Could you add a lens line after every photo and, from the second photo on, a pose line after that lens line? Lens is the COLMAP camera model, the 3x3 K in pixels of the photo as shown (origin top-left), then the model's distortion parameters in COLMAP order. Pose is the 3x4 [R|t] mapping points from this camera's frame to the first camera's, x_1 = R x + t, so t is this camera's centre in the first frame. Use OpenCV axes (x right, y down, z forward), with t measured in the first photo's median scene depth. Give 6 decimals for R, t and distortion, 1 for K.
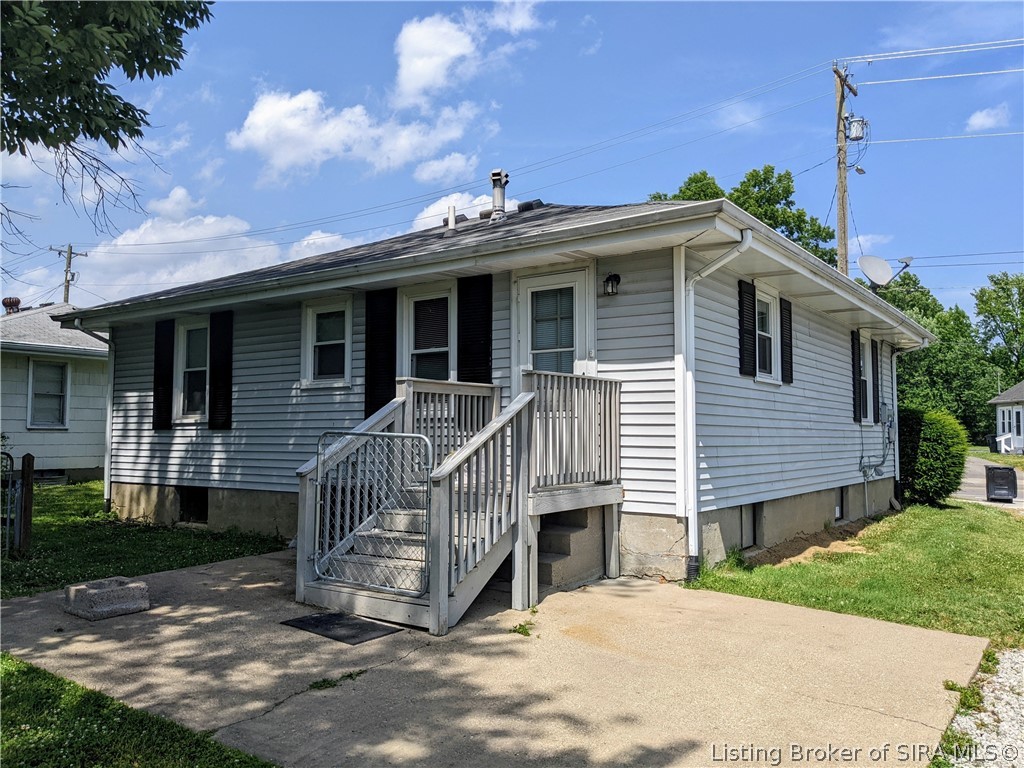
lens RADIAL K [[813.1, 0, 512.2], [0, 813.1, 372.3], [0, 0, 1]] dist [0.040191, -0.000495]
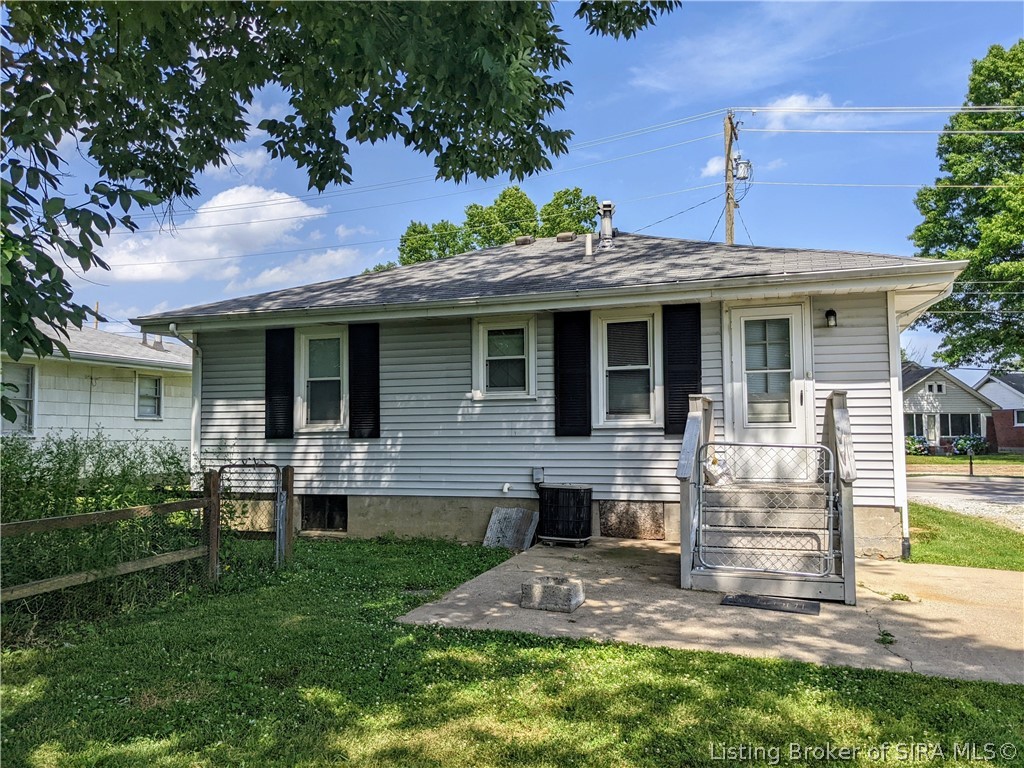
lens RADIAL K [[821.5, 0, 514.7], [0, 821.5, 386.6], [0, 0, 1]] dist [0.044200, -0.001224]
pose [[0.963940, 0.011709, 0.265863, -0.491220], [-0.014539, 0.999857, 0.008678, -0.007167], [-0.265723, -0.012230, 0.963972, -0.049552]]
